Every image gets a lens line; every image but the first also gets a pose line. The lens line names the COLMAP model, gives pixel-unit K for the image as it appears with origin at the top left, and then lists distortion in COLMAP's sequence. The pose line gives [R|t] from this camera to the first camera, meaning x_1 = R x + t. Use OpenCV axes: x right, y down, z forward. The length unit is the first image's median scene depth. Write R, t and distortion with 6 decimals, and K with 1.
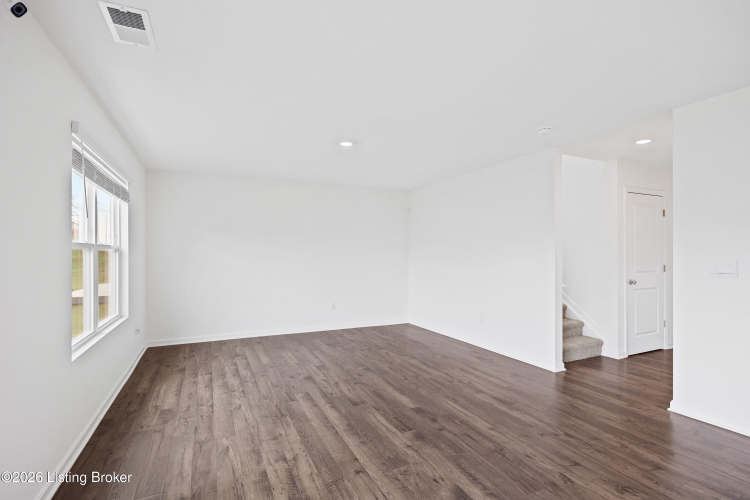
lens RADIAL K [[363.3, 0, 377.2], [0, 363.3, 255.2], [0, 0, 1]] dist [-0.013059, -0.000182]
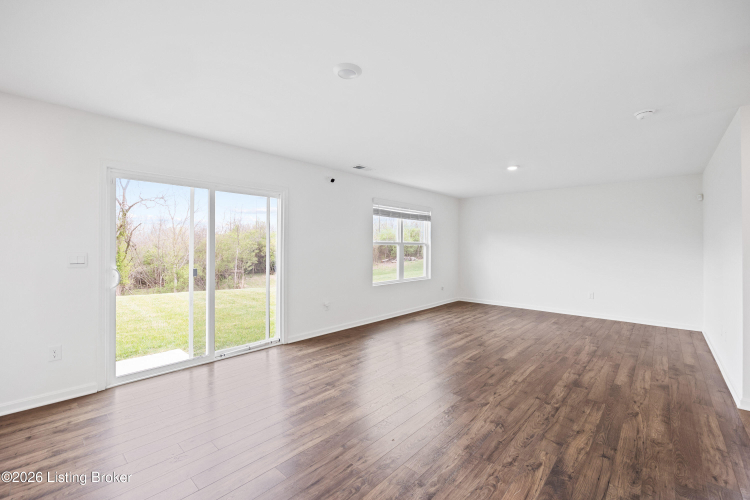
lens RADIAL K [[316.1, 0, 375.0], [0, 316.1, 250.0], [0, 0, 1]] dist [-0.009506, -0.000136]
pose [[0.376918, 0.012057, -0.926168, 0.996760], [-0.007573, 0.999922, 0.009936, -0.003776], [0.926216, 0.003268, 0.376980, 0.078692]]
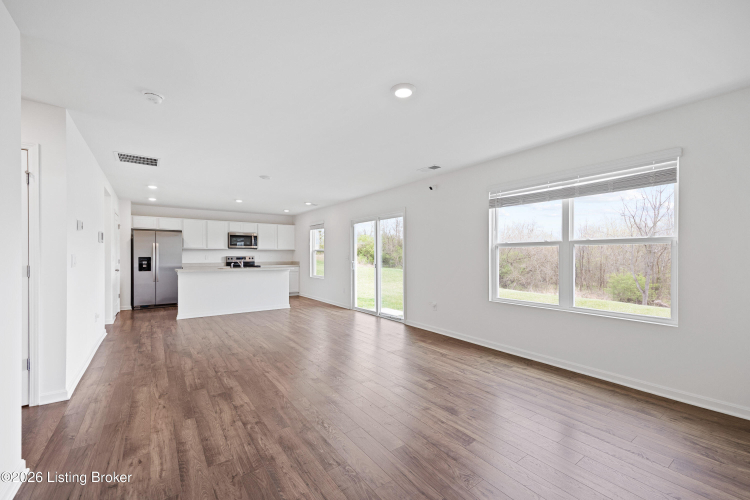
lens RADIAL K [[307.0, 0, 375.0], [0, 307.0, 250.0], [0, 0, 1]] dist [0.021151, -0.000037]
pose [[-0.983629, -0.000487, -0.180206, 0.101294], [0.001865, 0.999915, -0.012881, 0.013814], [0.180197, -0.013006, -0.983545, 1.926426]]
